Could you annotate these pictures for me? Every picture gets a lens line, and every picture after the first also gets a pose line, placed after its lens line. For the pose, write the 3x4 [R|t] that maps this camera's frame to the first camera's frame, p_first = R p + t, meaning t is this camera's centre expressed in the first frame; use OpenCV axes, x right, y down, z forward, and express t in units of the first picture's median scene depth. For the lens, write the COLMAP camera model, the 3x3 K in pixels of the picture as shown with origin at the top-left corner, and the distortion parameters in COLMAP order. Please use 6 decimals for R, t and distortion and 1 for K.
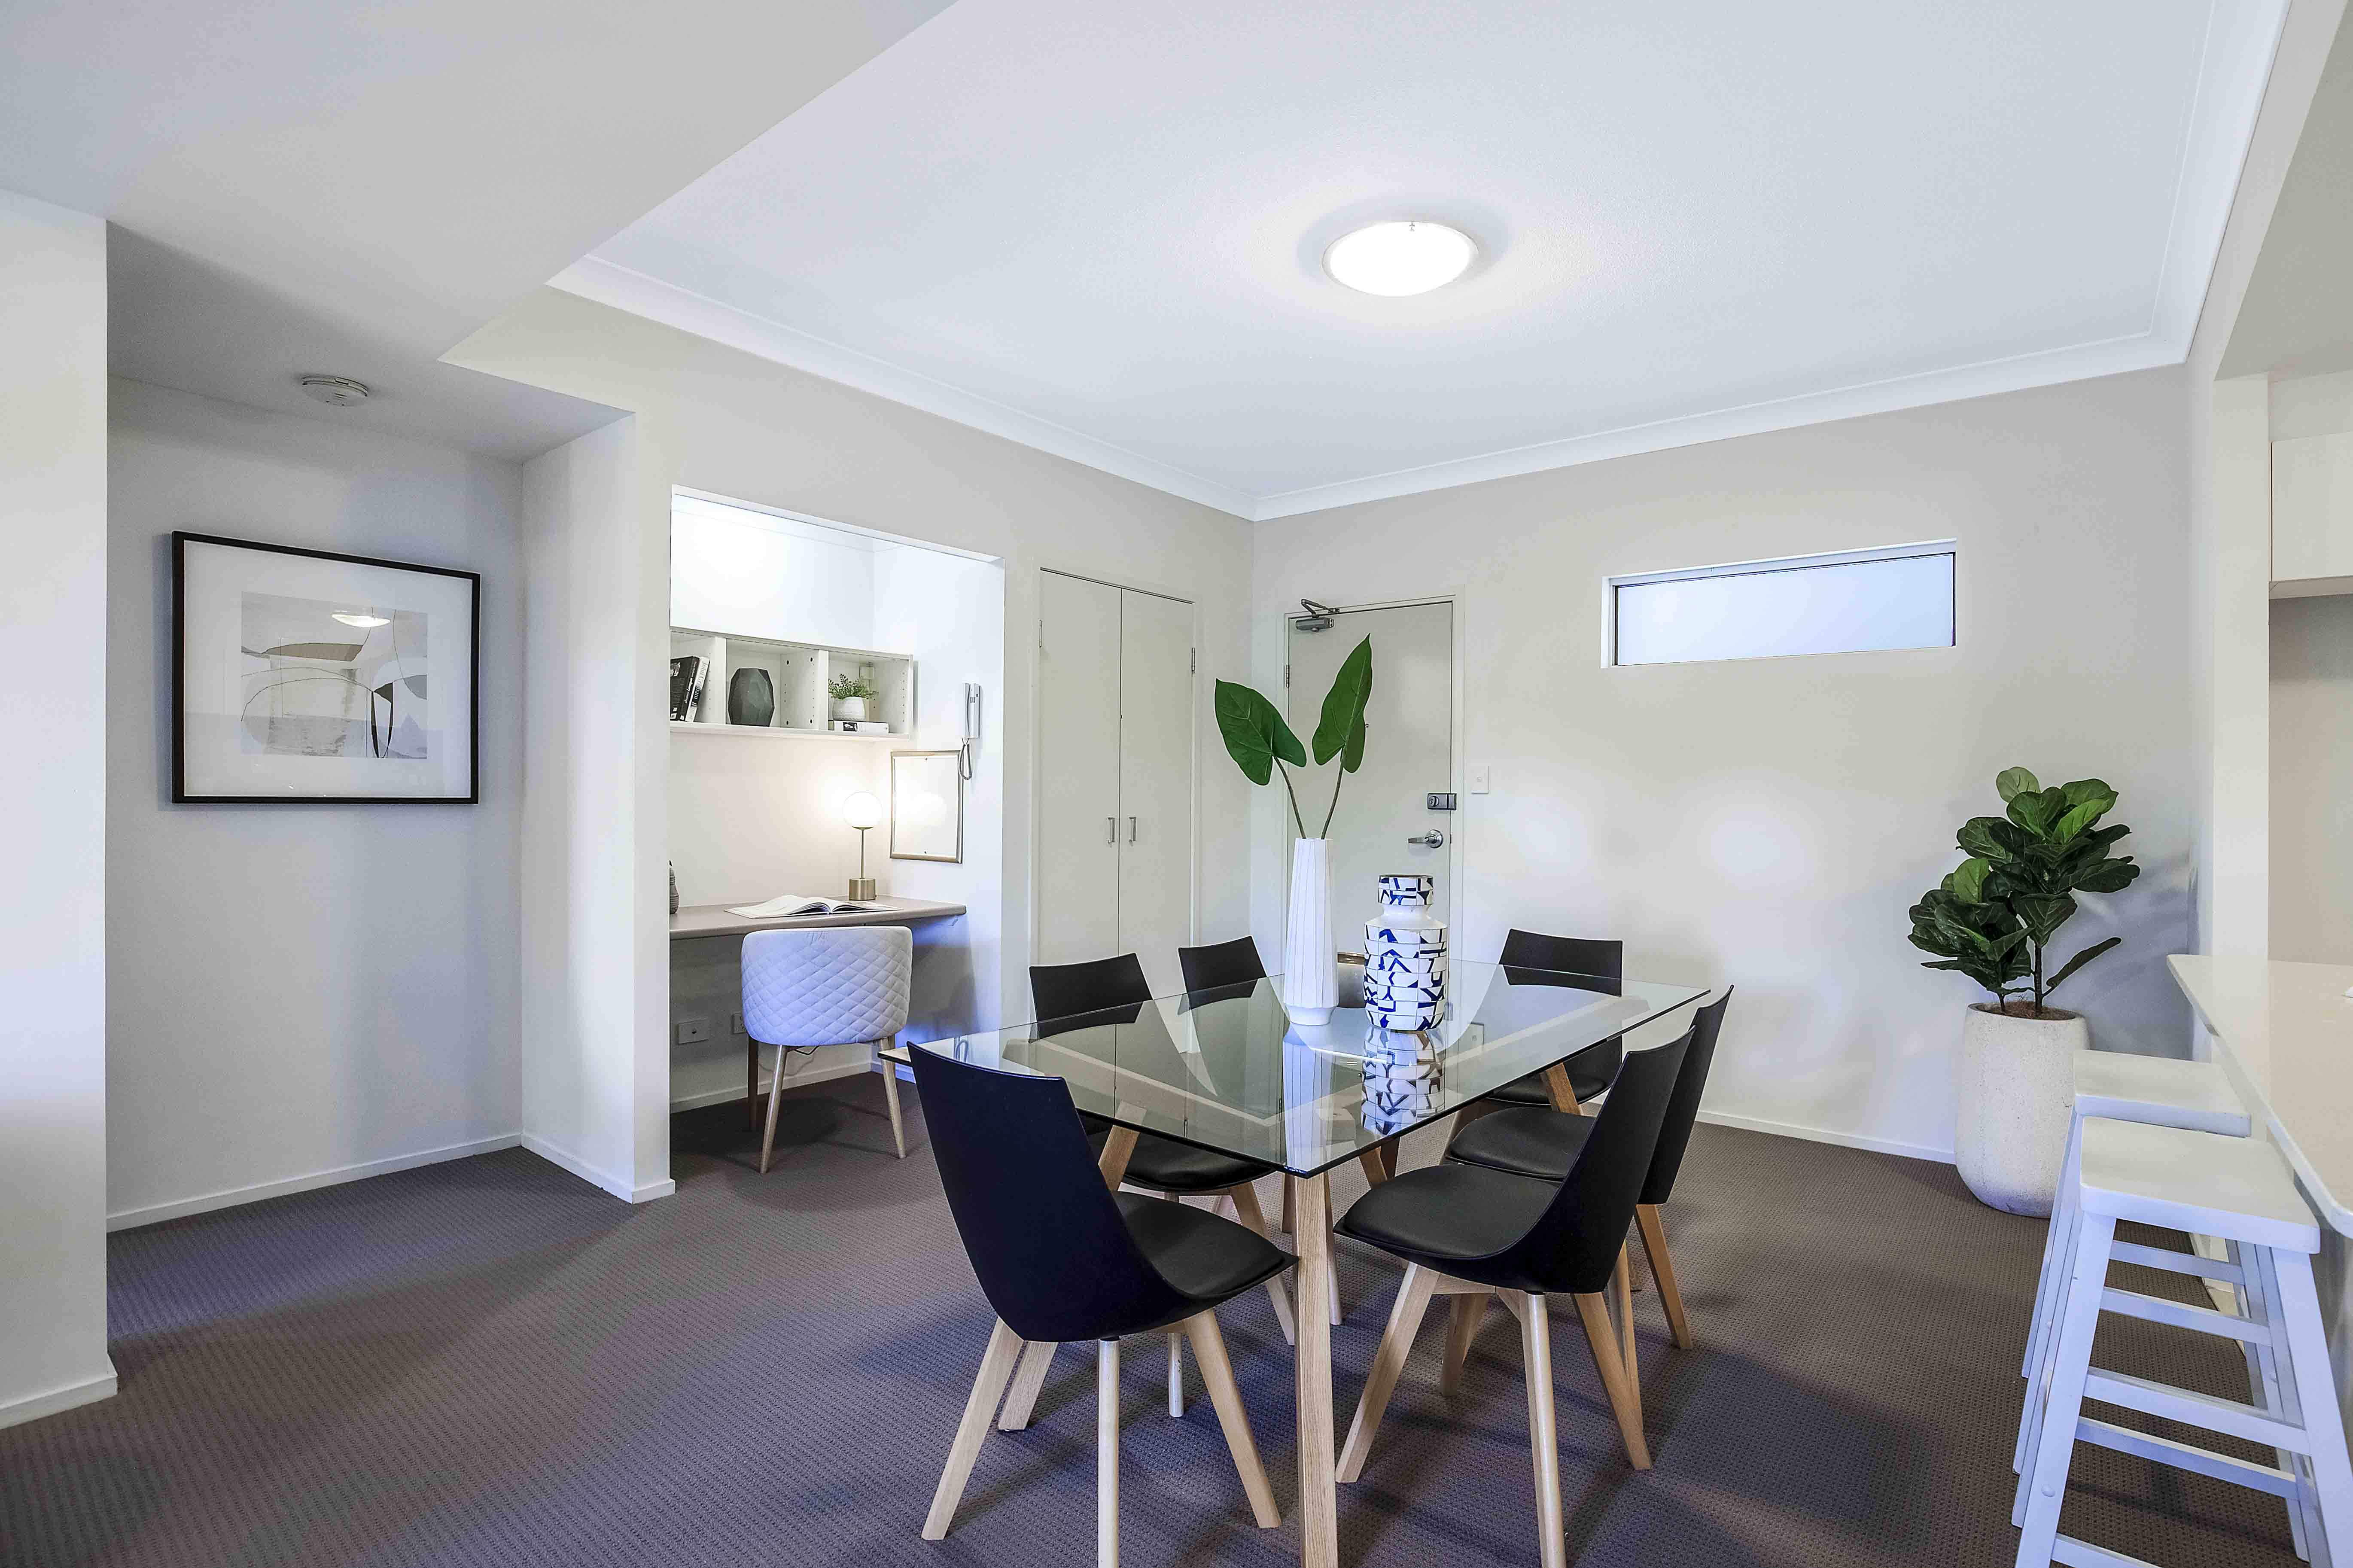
lens RADIAL K [[1226.9, 0, 1179.7], [0, 1226.9, 778.8], [0, 0, 1]] dist [-0.029221, -0.000145]
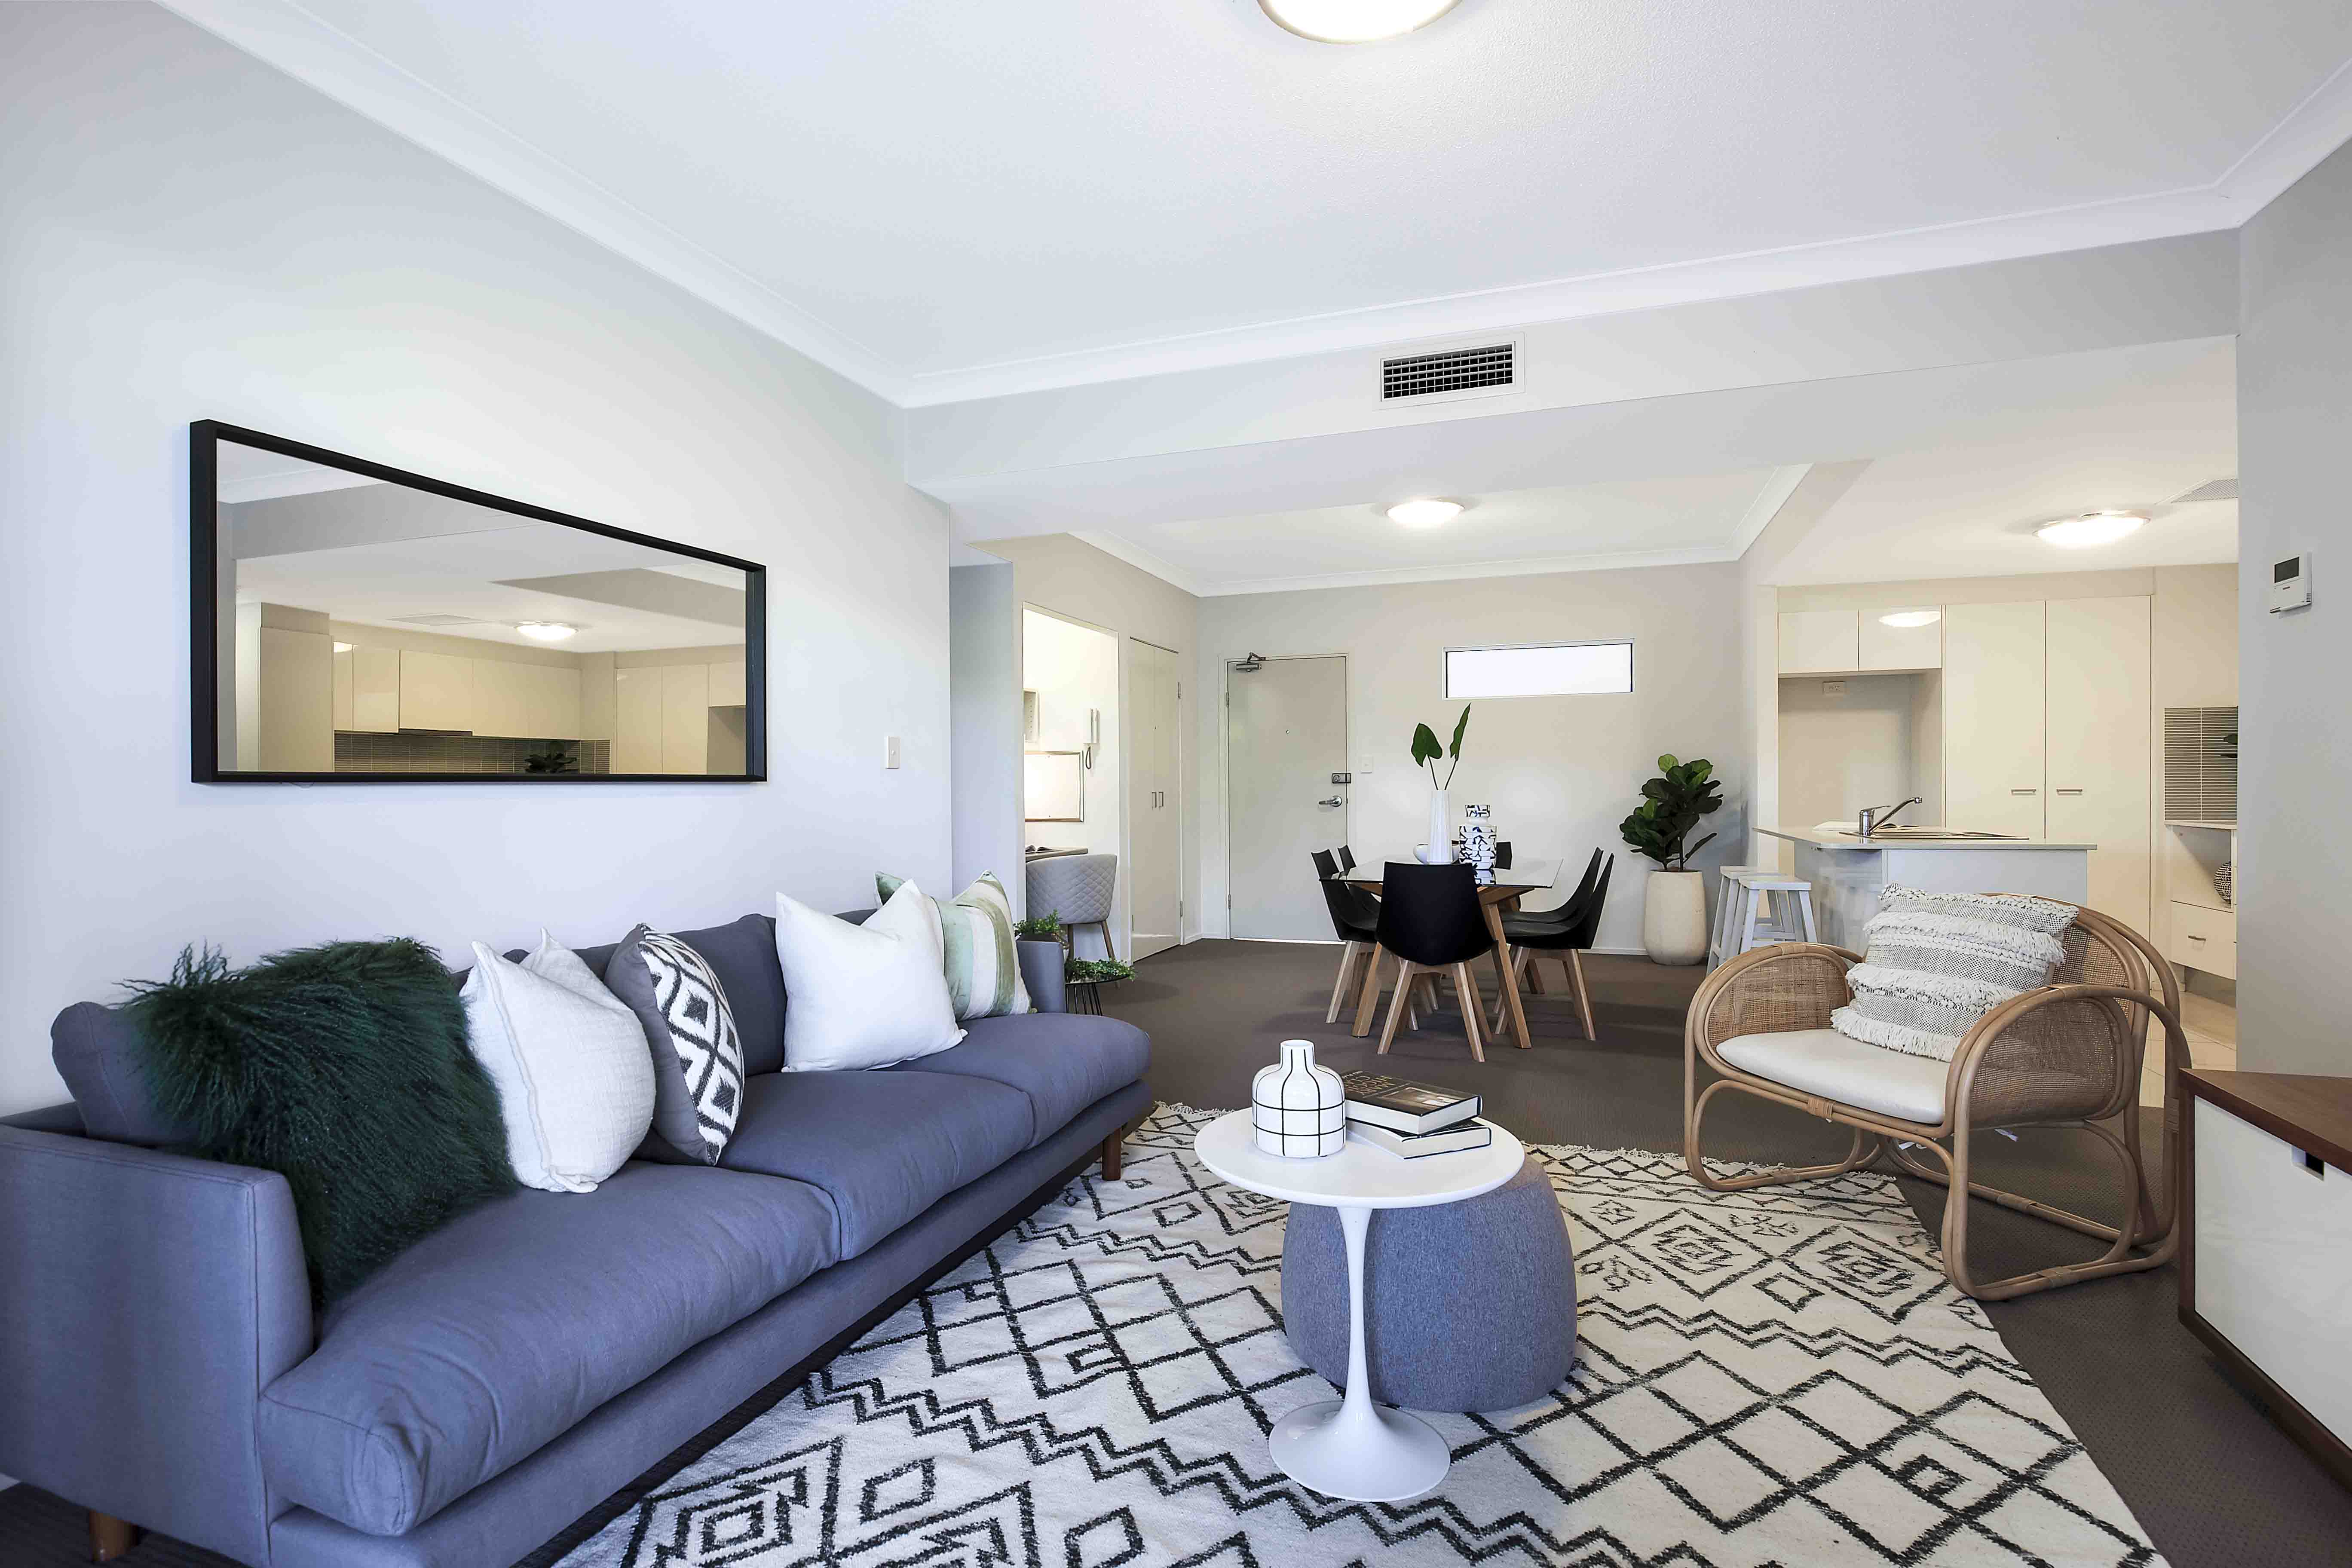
lens RADIAL K [[1125.5, 0, 1175.0], [0, 1125.5, 785.4], [0, 0, 1]] dist [-0.031052, -0.000639]
pose [[0.957710, -0.020839, 0.286978, -0.676014], [0.016225, 0.999698, 0.018447, -0.005871], [-0.287276, -0.013011, 0.957759, -0.599172]]
